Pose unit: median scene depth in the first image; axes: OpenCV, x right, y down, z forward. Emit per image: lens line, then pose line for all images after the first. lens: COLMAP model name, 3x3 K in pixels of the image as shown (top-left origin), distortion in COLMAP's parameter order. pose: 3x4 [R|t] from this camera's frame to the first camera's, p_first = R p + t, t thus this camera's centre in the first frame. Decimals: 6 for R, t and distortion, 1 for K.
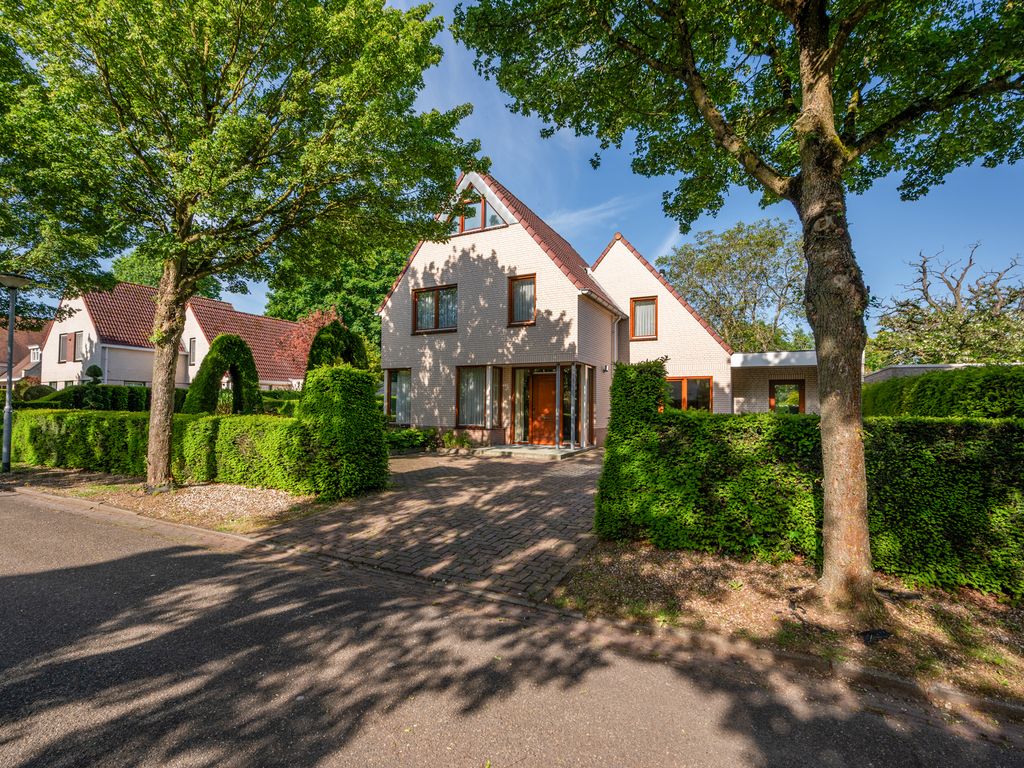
lens RADIAL K [[489.8, 0, 507.7], [0, 489.8, 393.0], [0, 0, 1]] dist [-0.001224, -0.000022]
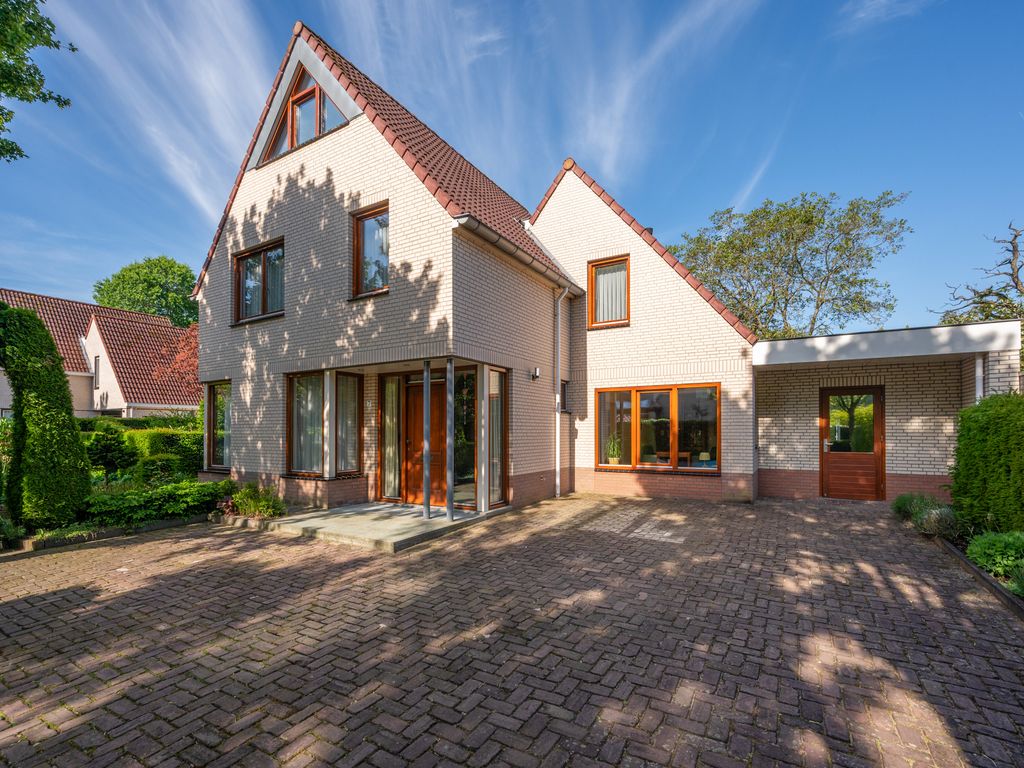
lens RADIAL K [[477.8, 0, 510.5], [0, 477.8, 424.8], [0, 0, 1]] dist [0.001374, 0.000692]
pose [[0.998530, -0.015141, -0.052042, 0.200745], [0.016070, 0.999718, 0.017482, 0.003359], [0.051763, -0.018292, 0.998492, 0.423641]]
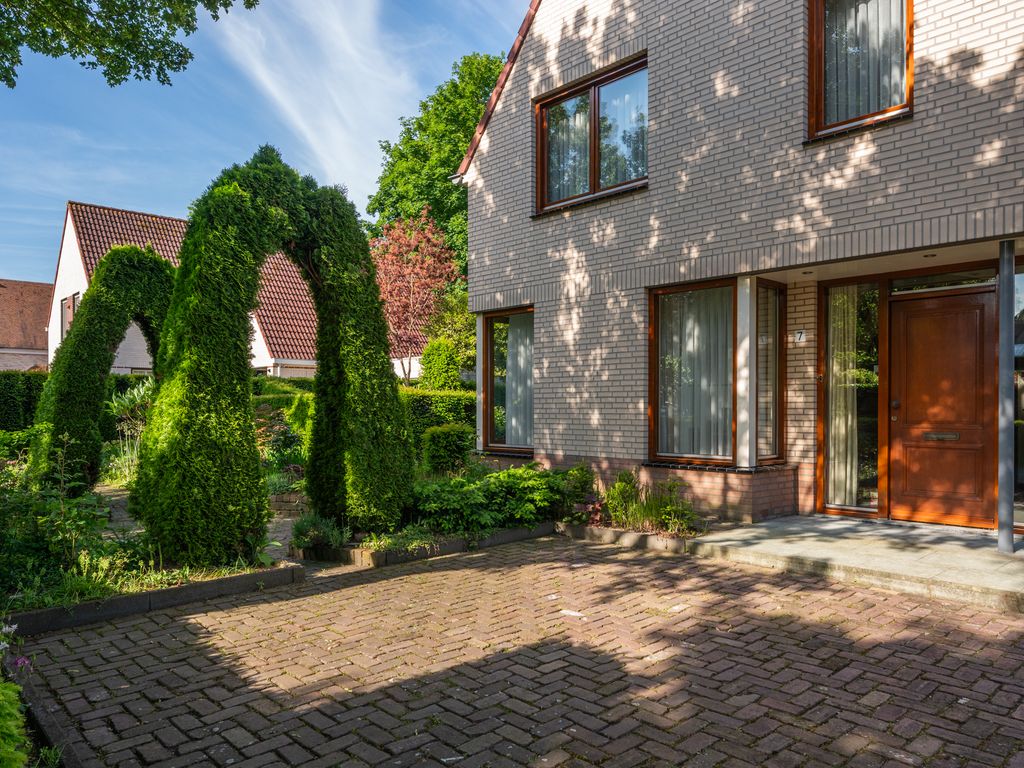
lens RADIAL K [[755.8, 0, 515.3], [0, 755.8, 412.2], [0, 0, 1]] dist [-0.000647, 0.000274]
pose [[0.943352, -0.005617, -0.331745, -0.015401], [0.017034, 0.999358, 0.031518, 0.016090], [0.331355, -0.035384, 0.942842, 0.453017]]
